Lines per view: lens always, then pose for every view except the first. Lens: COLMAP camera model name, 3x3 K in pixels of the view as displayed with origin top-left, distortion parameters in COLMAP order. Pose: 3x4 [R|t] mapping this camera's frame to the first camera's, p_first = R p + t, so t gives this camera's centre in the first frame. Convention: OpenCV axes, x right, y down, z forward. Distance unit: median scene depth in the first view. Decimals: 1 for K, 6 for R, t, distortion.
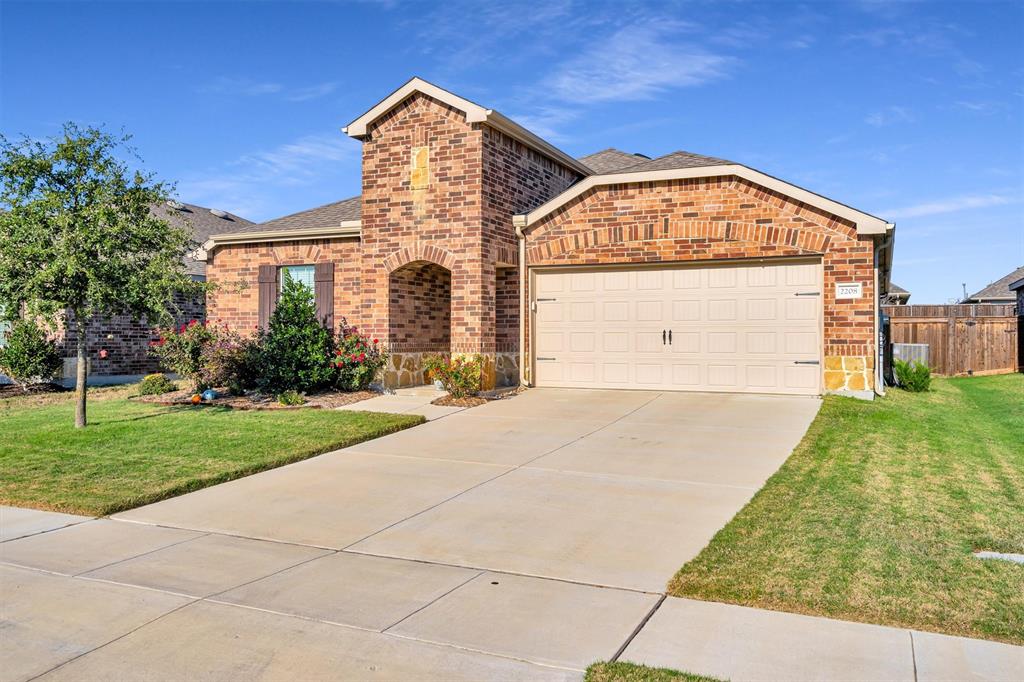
lens RADIAL K [[804.3, 0, 509.1], [0, 804.3, 339.0], [0, 0, 1]] dist [-0.011725, -0.002860]
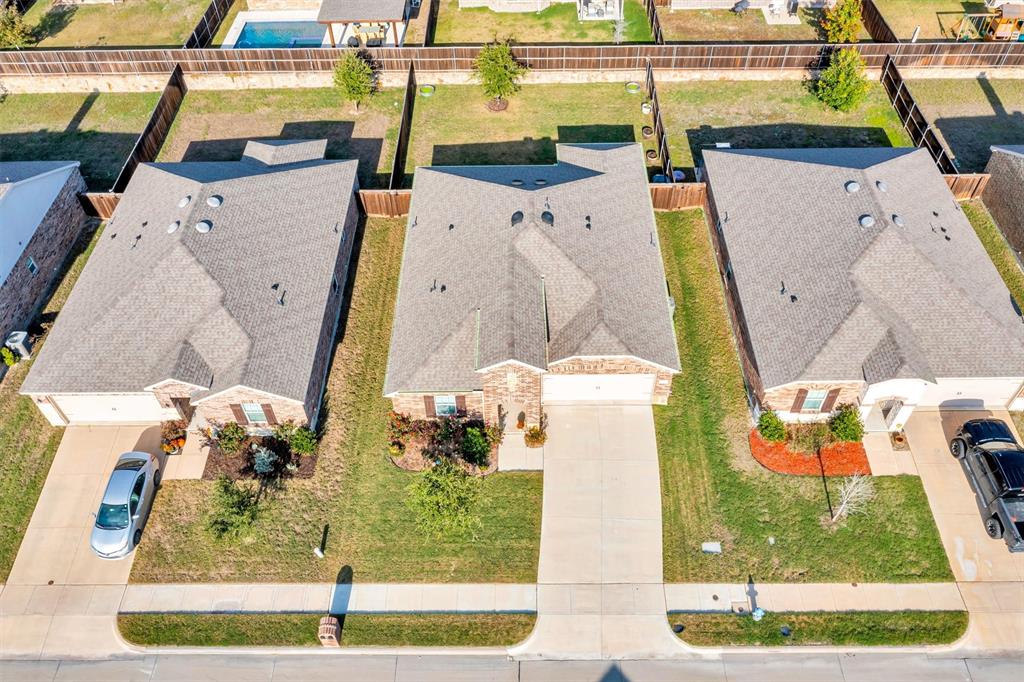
lens RADIAL K [[804.3, 0, 509.1], [0, 804.3, 339.0], [0, 0, 1]] dist [-0.011725, -0.002860]
pose [[0.905958, -0.329743, 0.265535, -0.719560], [0.019759, 0.659446, 0.751492, -2.105384], [-0.422905, -0.675574, 0.603946, -0.372953]]
